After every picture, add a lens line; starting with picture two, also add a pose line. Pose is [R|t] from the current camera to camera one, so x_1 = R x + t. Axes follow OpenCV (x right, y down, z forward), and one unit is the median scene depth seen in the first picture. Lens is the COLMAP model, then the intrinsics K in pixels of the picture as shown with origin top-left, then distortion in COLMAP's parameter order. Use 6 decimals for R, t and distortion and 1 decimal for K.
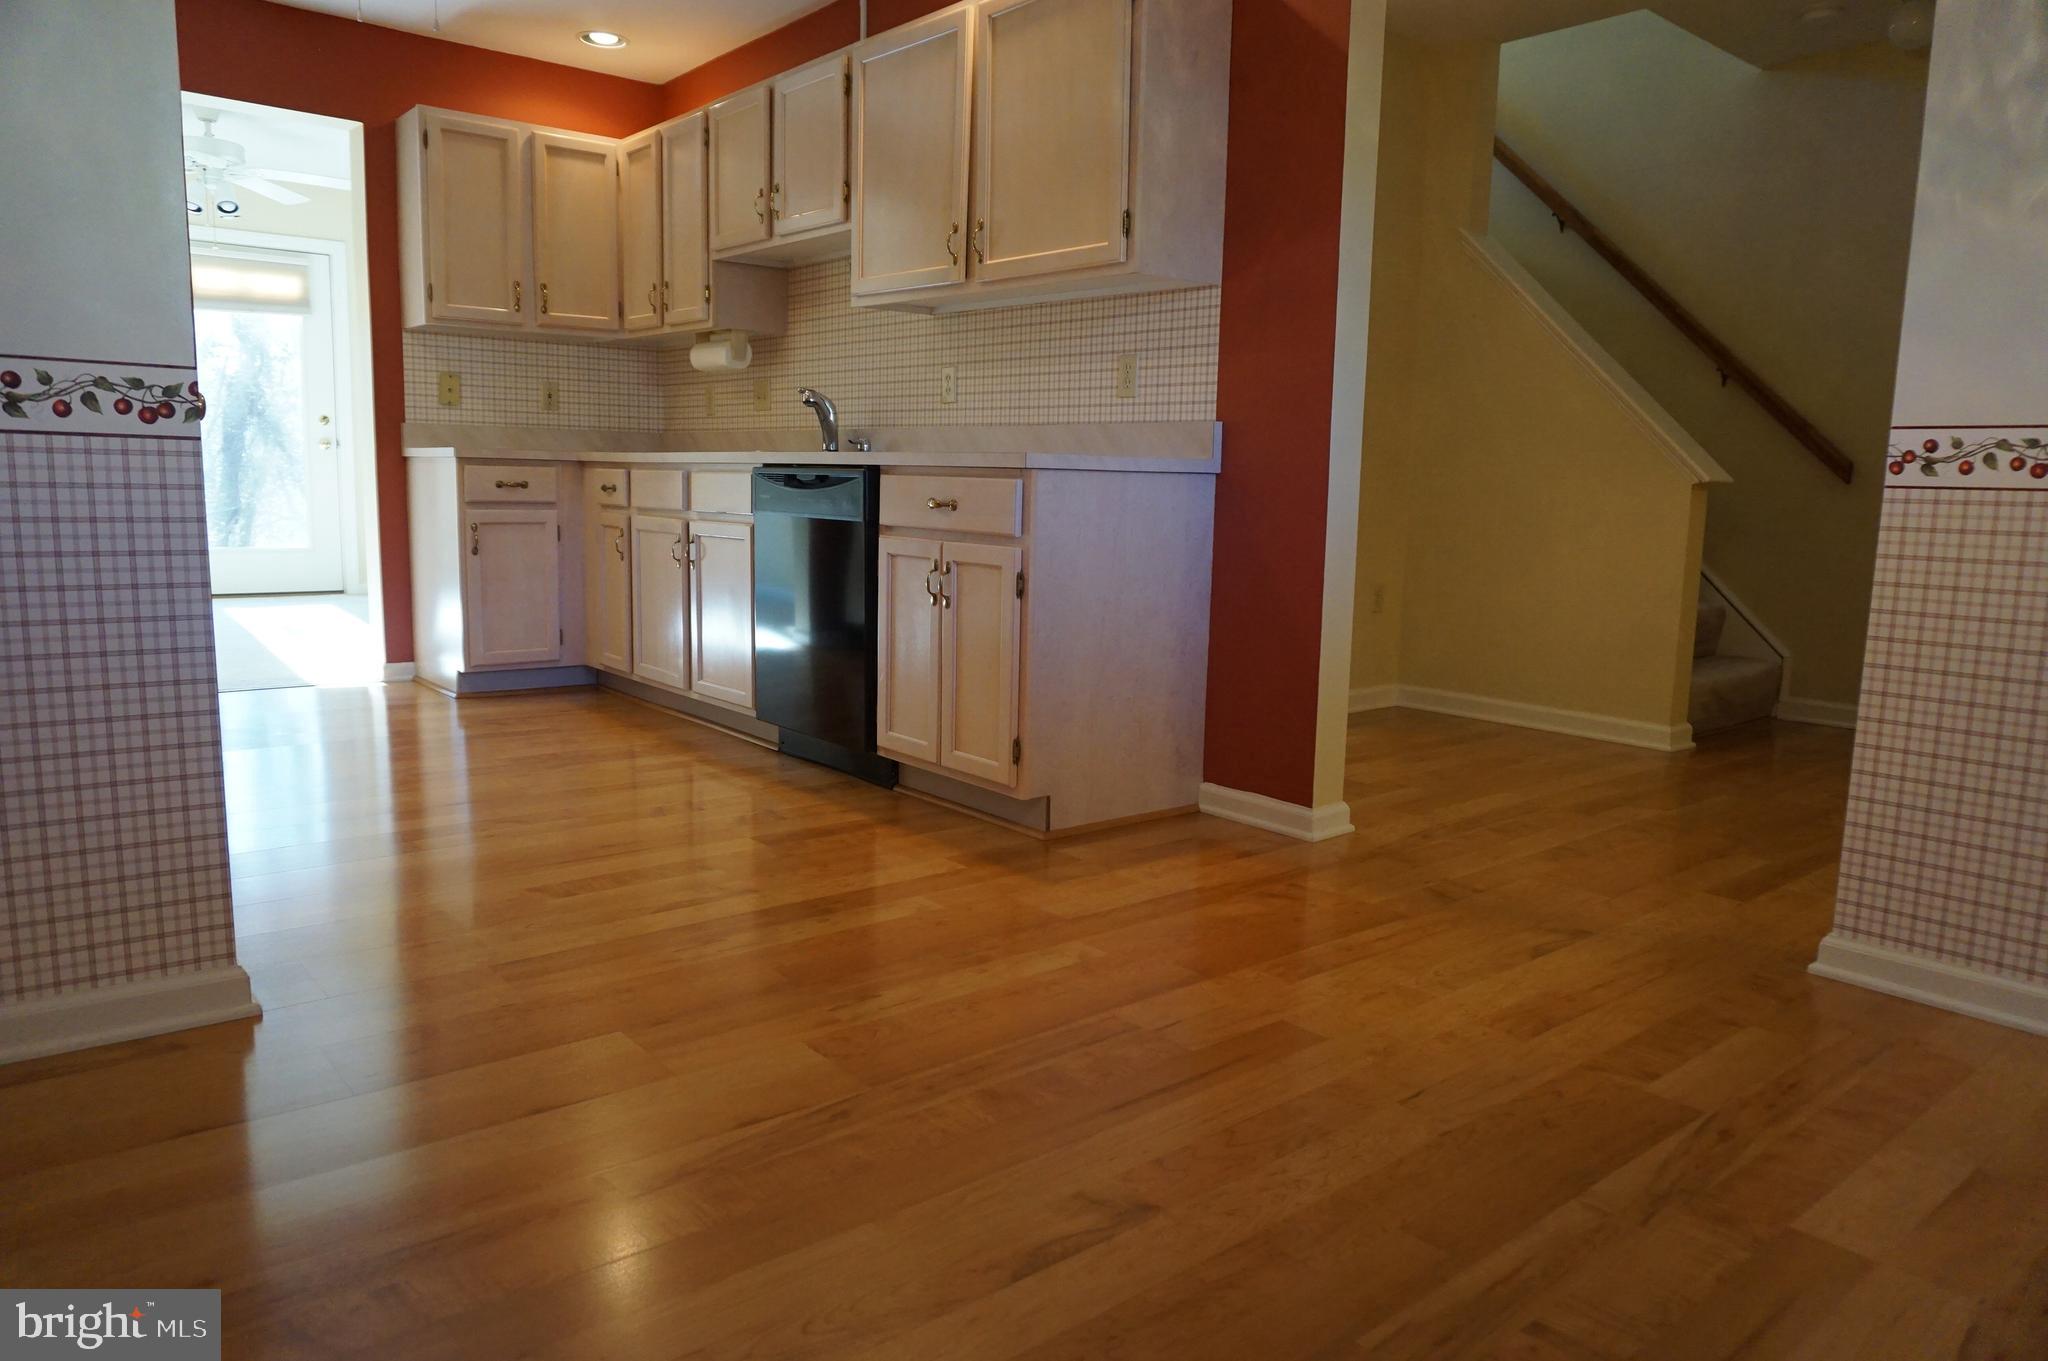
lens RADIAL K [[1364.3, 0, 1035.9], [0, 1364.3, 685.9], [0, 0, 1]] dist [-0.044930, 0.024918]
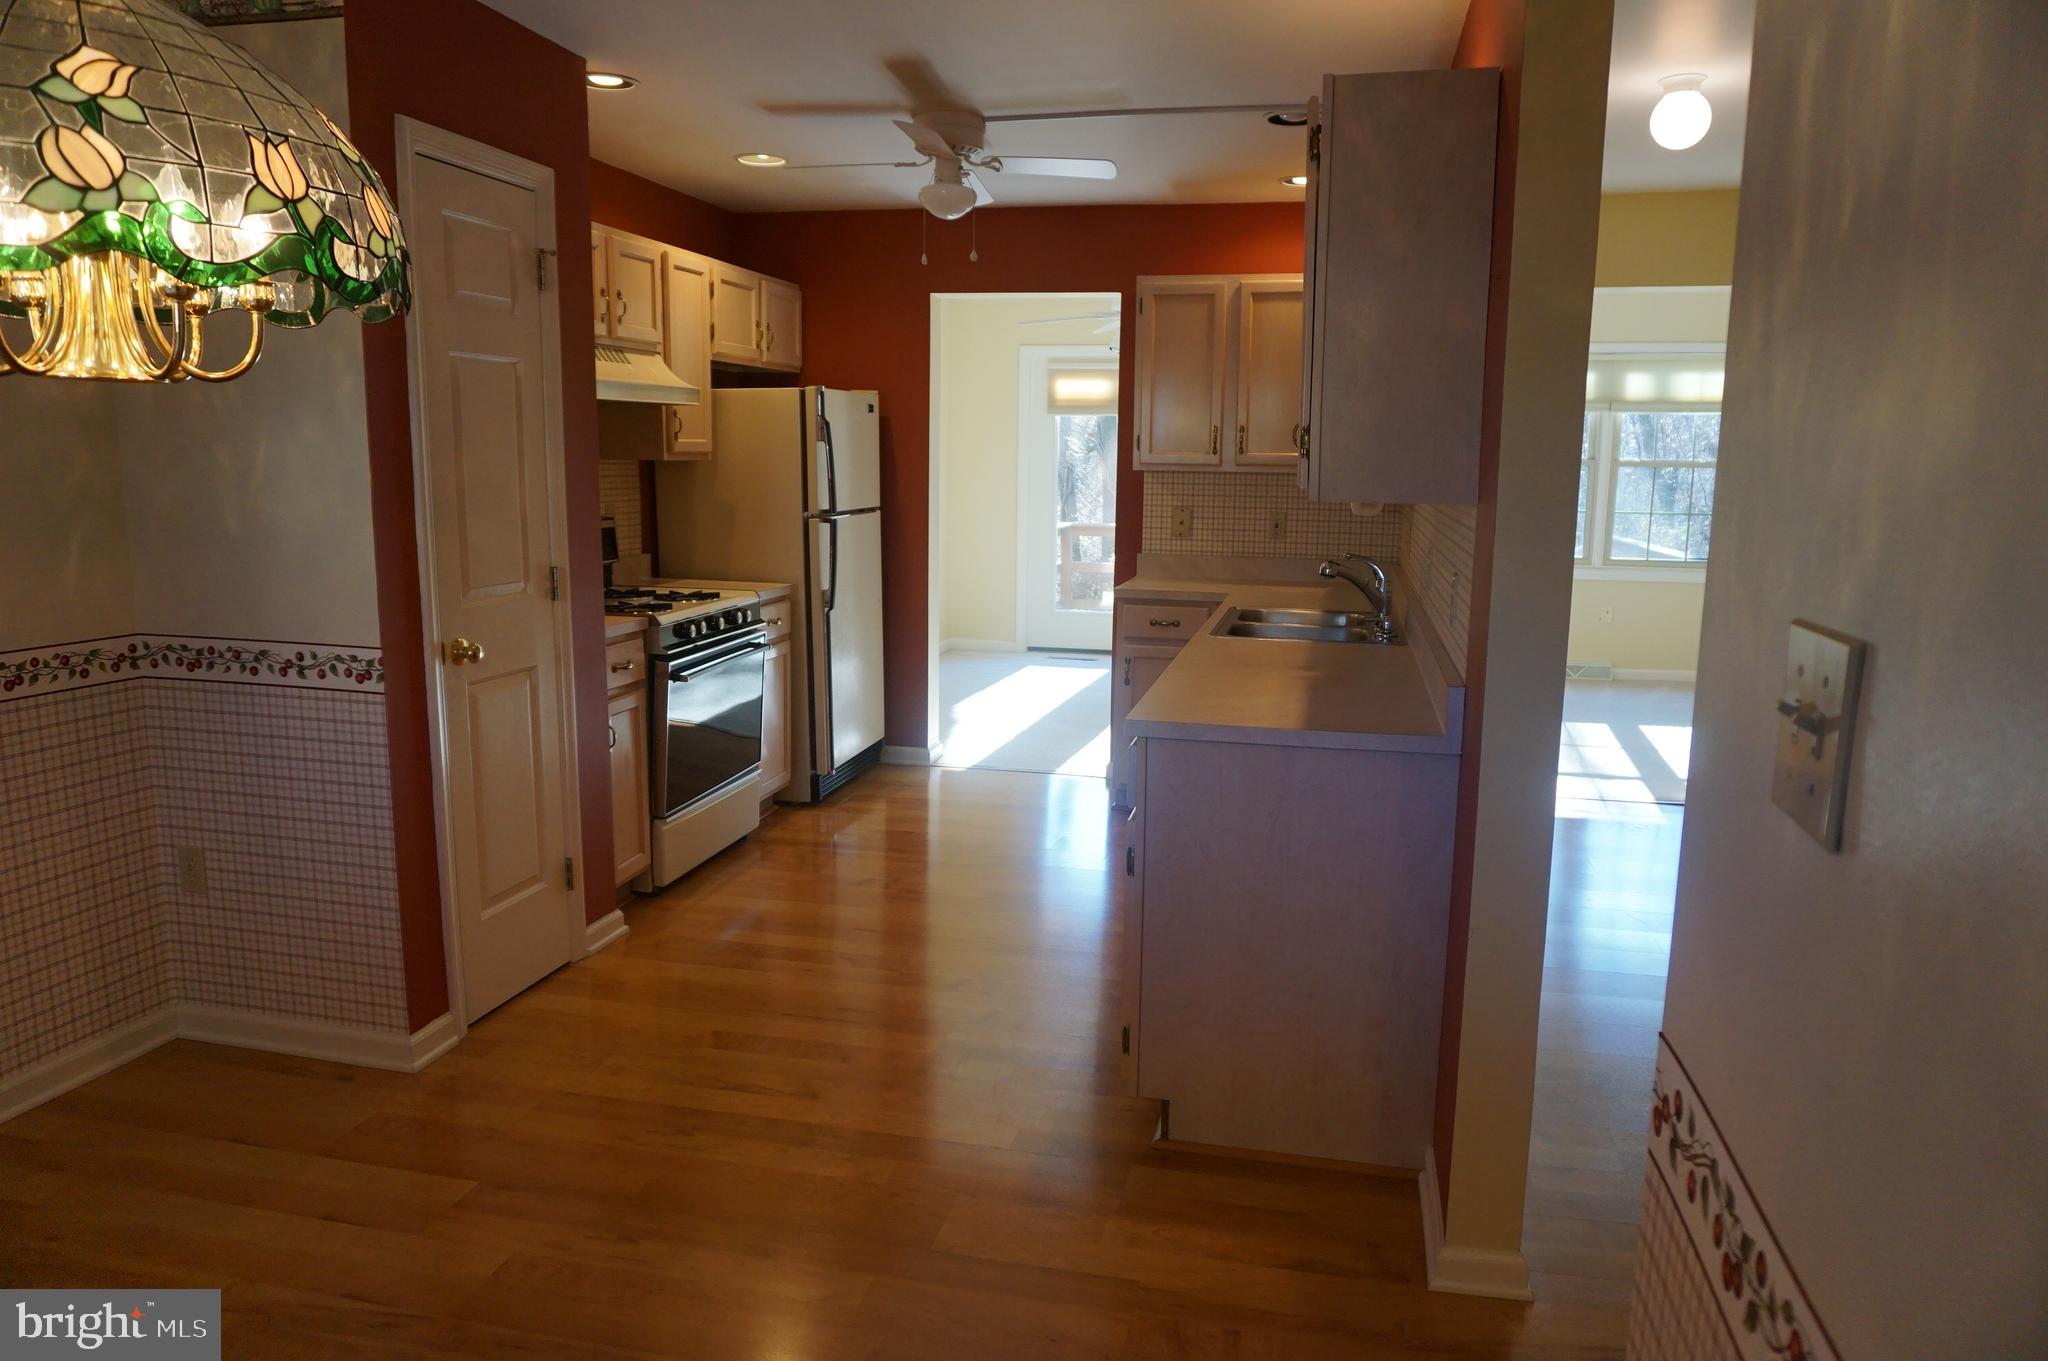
lens RADIAL K [[1370.8, 0, 1024.0], [0, 1370.8, 680.5], [0, 0, 1]] dist [-0.059144, -0.000248]
pose [[0.598737, 0.110968, -0.793221, 0.412975], [-0.117404, 0.991818, 0.050132, -0.145724], [0.792294, 0.063112, 0.606867, 0.261361]]
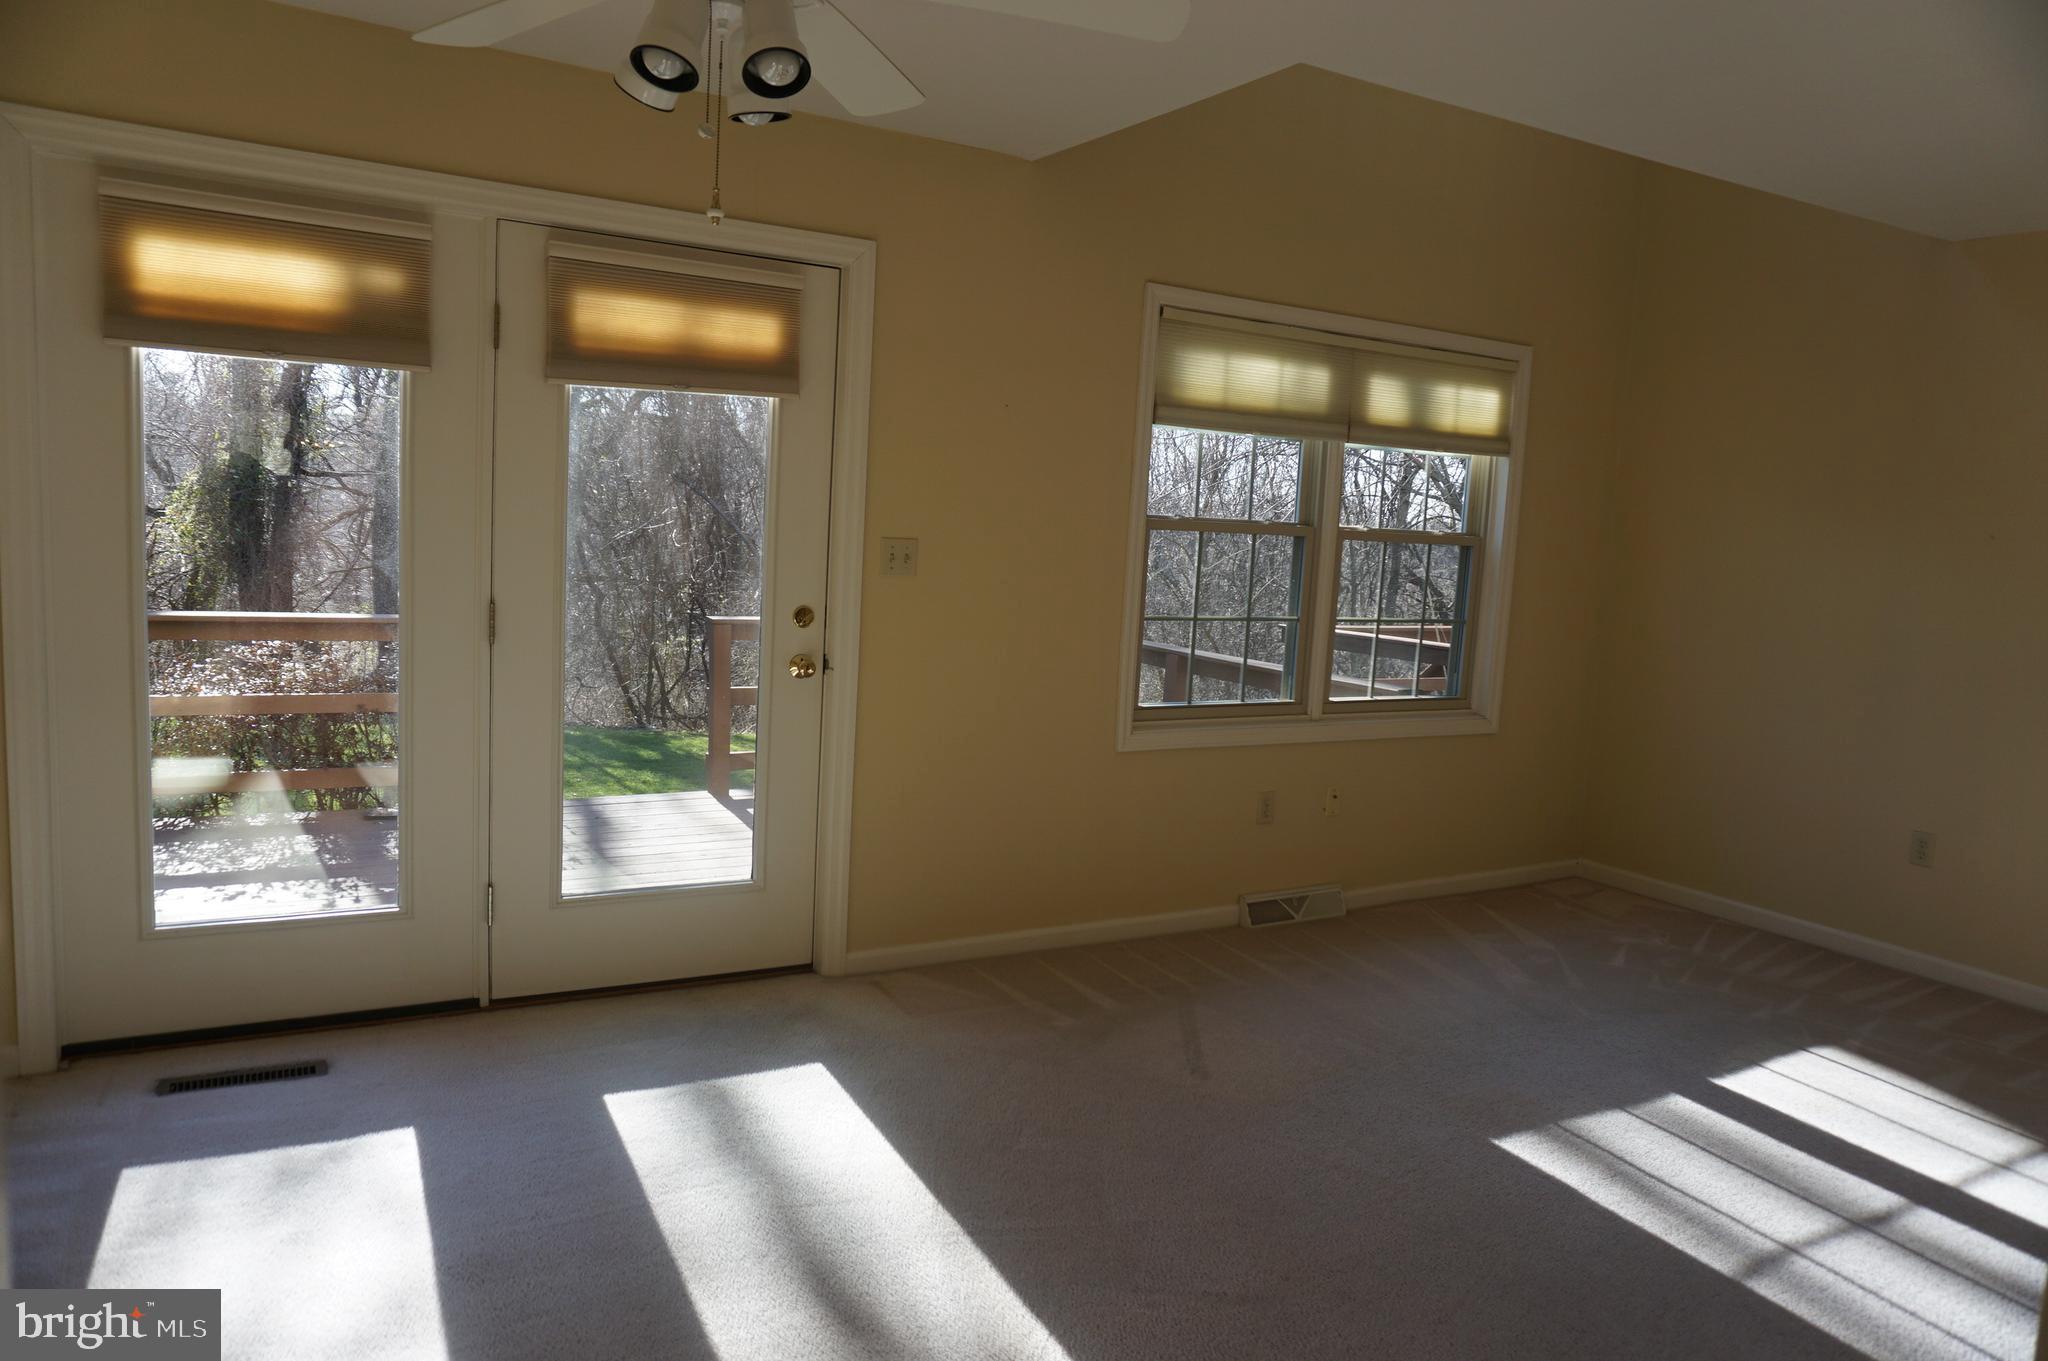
lens RADIAL K [[1404.2, 0, 1023.7], [0, 1404.2, 699.9], [0, 0, 1]] dist [-0.044474, 0.000648]
pose [[0.984316, 0.048021, -0.169752, -0.623752], [-0.054339, 0.997985, -0.032768, -0.264752], [0.167837, 0.041478, 0.984942, 0.902664]]
